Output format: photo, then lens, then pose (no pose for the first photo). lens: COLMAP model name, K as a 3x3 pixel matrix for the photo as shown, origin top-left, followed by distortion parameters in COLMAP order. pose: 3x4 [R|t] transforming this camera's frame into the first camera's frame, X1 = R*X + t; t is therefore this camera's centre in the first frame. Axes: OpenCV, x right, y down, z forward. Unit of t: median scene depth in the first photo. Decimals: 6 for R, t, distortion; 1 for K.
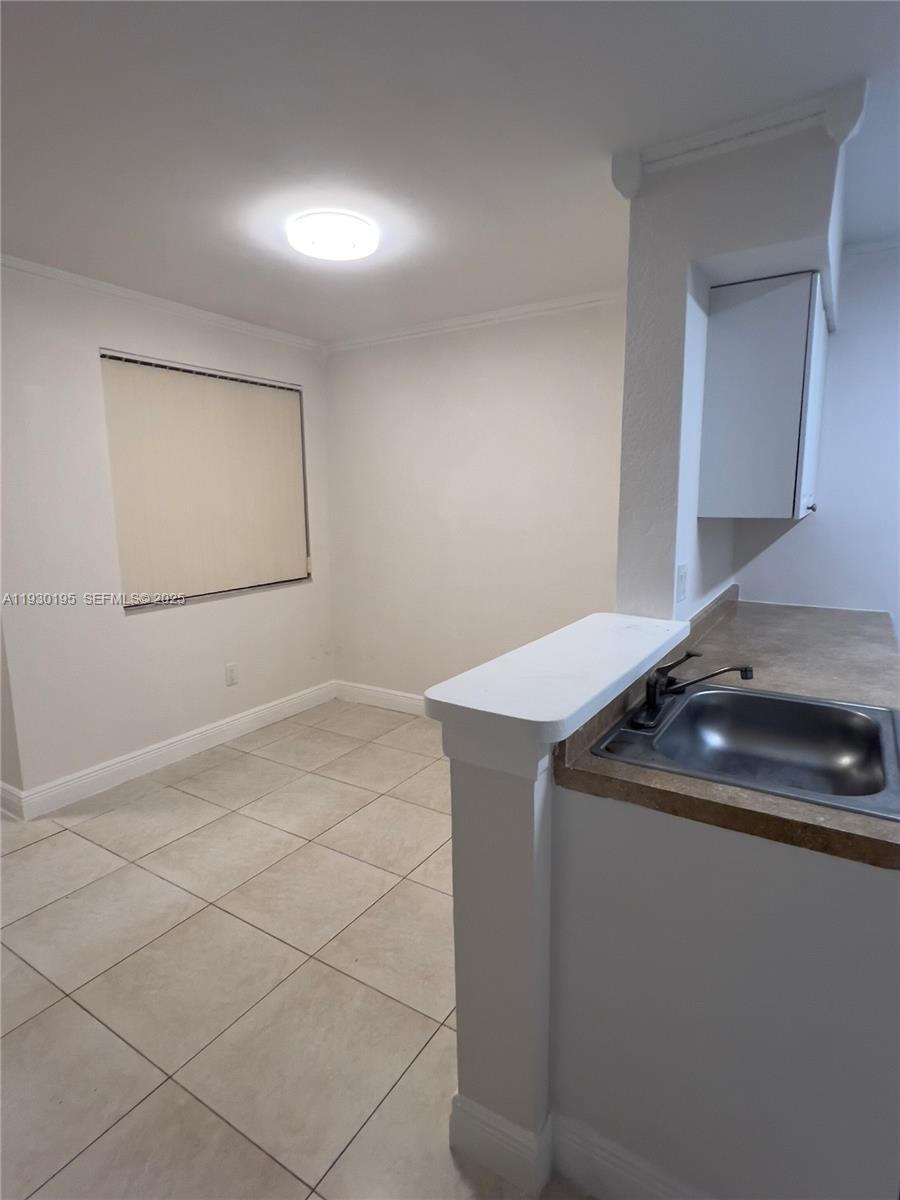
lens RADIAL K [[629.2, 0, 447.6], [0, 629.2, 599.9], [0, 0, 1]] dist [-0.005407, 0.001829]
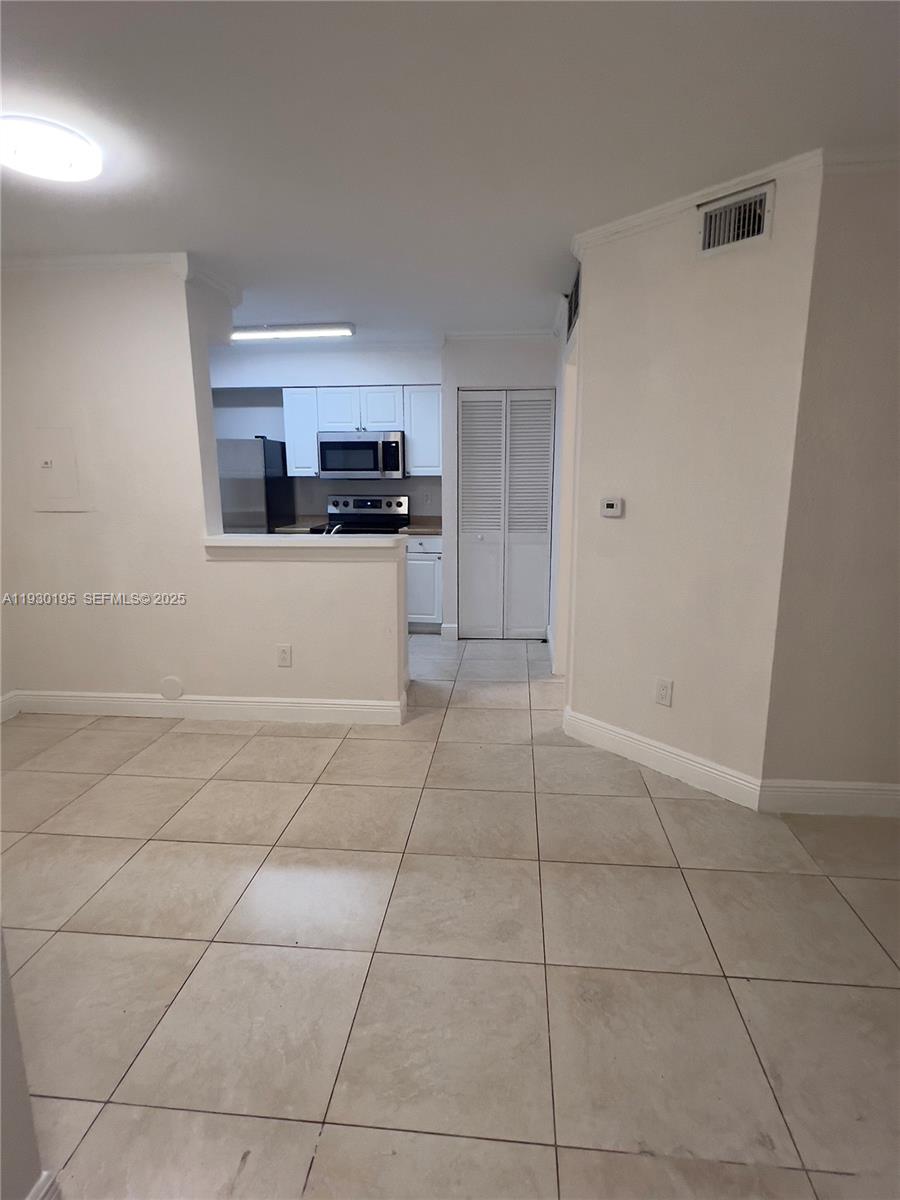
lens RADIAL K [[629.2, 0, 457.1], [0, 629.2, 600.7], [0, 0, 1]] dist [-0.005407, 0.001829]
pose [[-0.457896, -0.162791, 0.873974, -1.788721], [0.148553, 0.955258, 0.255762, -0.167922], [-0.876506, 0.246943, -0.413226, 1.397092]]
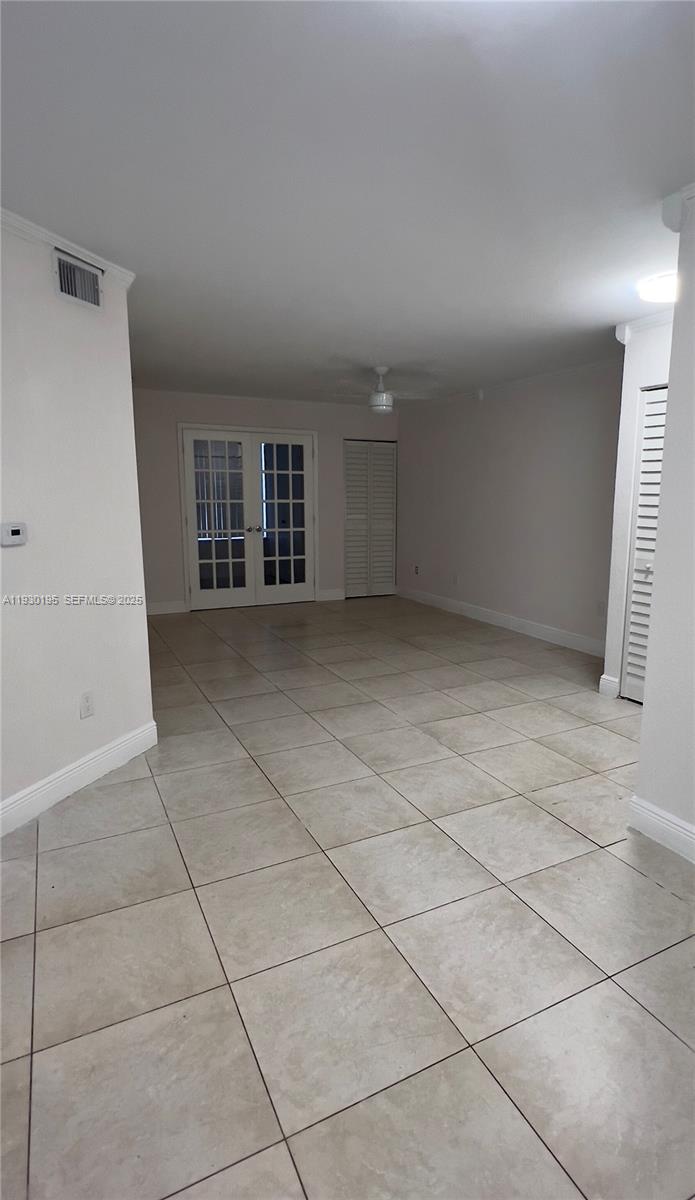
lens RADIAL K [[625.8, 0, 382.0], [0, 625.8, 599.4], [0, 0, 1]] dist [-0.004235, -0.000550]
pose [[-0.497890, 0.157637, -0.852793, 0.411402], [-0.135916, 0.957006, 0.256253, -0.258993], [0.856524, 0.243494, -0.455058, 1.700329]]
